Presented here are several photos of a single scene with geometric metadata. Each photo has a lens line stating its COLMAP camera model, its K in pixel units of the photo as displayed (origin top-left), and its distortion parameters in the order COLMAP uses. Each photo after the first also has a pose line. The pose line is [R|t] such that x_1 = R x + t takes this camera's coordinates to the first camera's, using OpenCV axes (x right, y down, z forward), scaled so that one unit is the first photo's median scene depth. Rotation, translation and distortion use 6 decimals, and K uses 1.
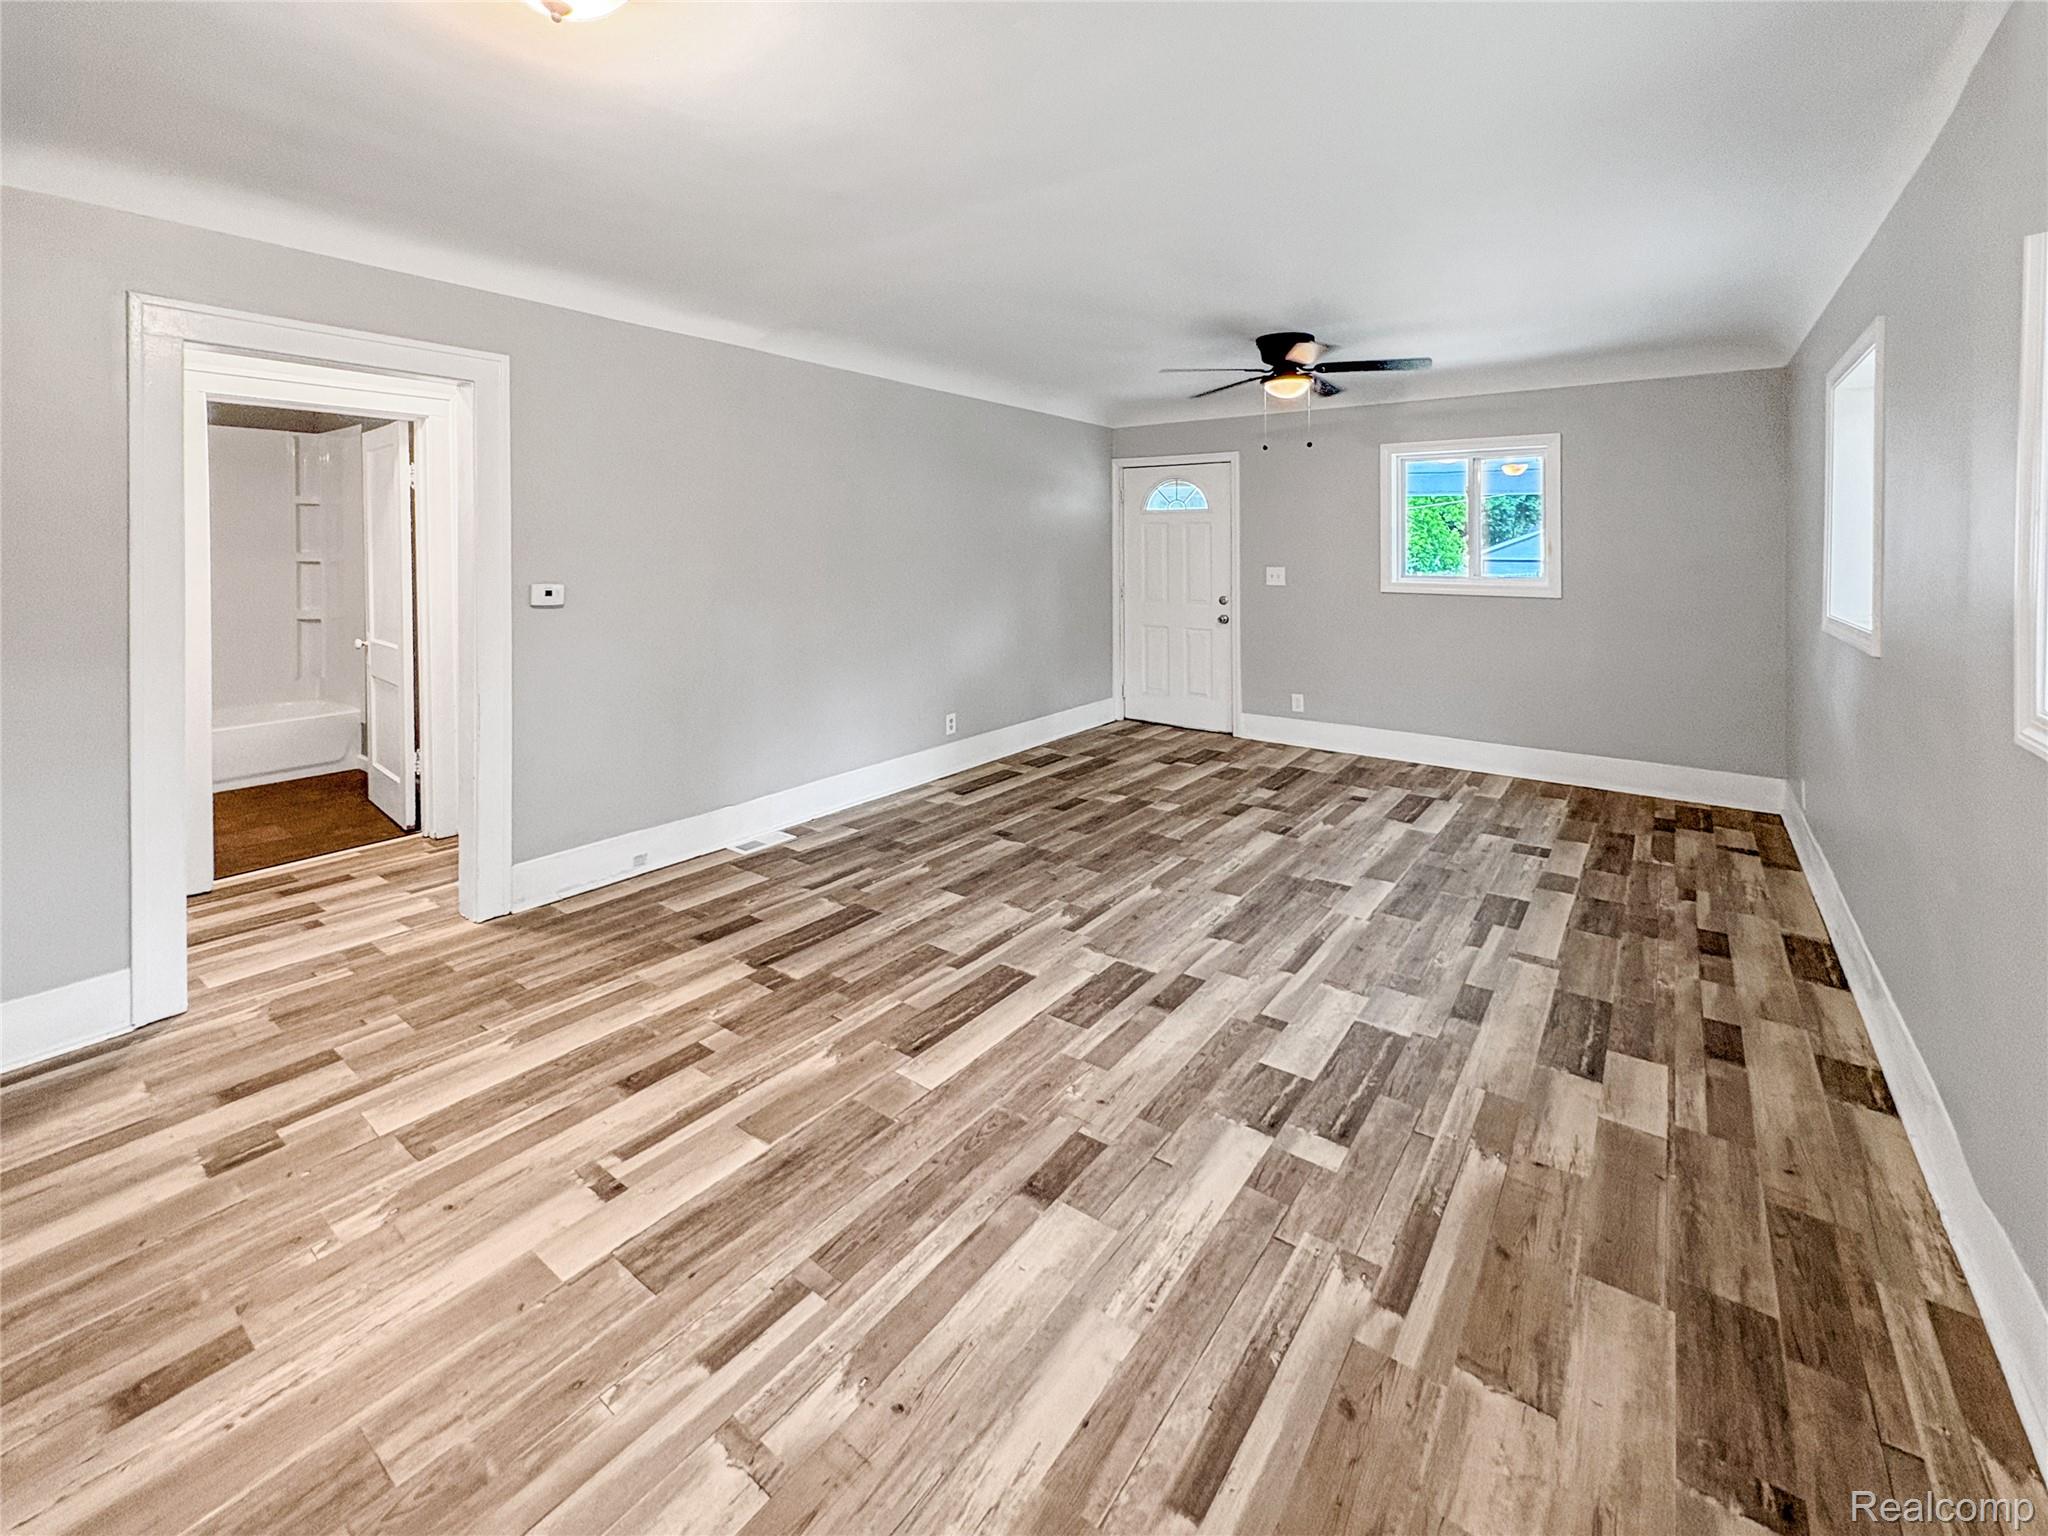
lens RADIAL K [[856.0, 0, 1024.0], [0, 856.0, 768.0], [0, 0, 1]] dist [-0.000314, 0.000861]
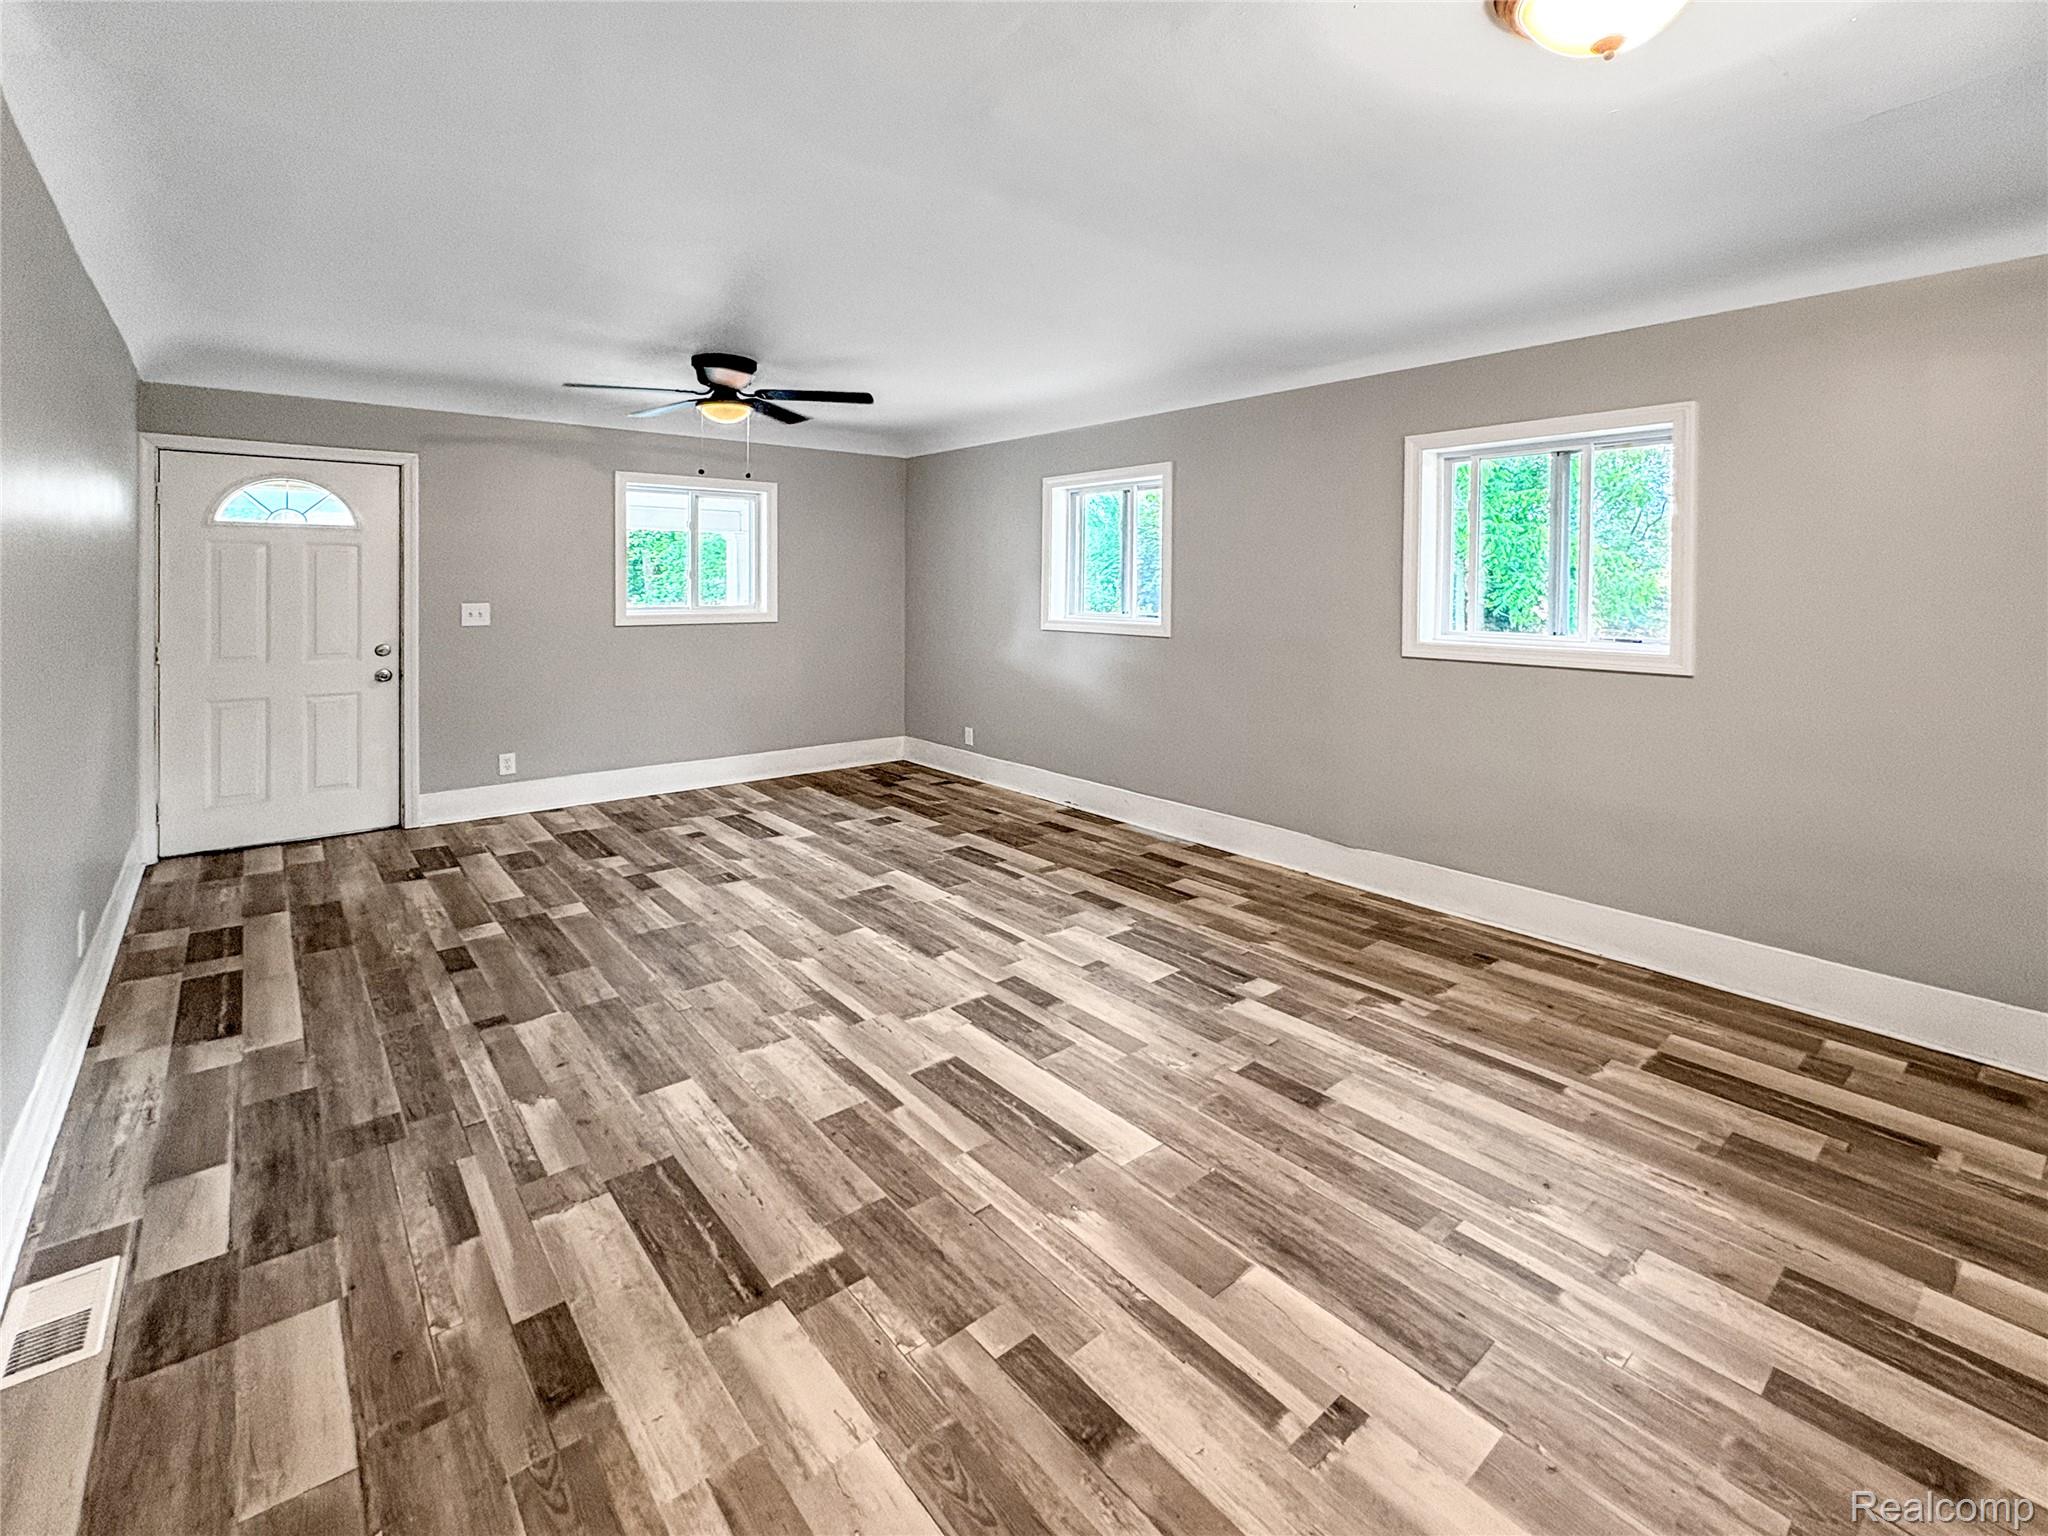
lens RADIAL K [[914.3, 0, 1033.1], [0, 914.3, 730.1], [0, 0, 1]] dist [0.002076, -0.001141]
pose [[0.232028, -0.161105, 0.959275, -1.113132], [0.239454, 0.965300, 0.104199, -0.213542], [-0.942775, 0.205525, 0.262554, 0.845274]]
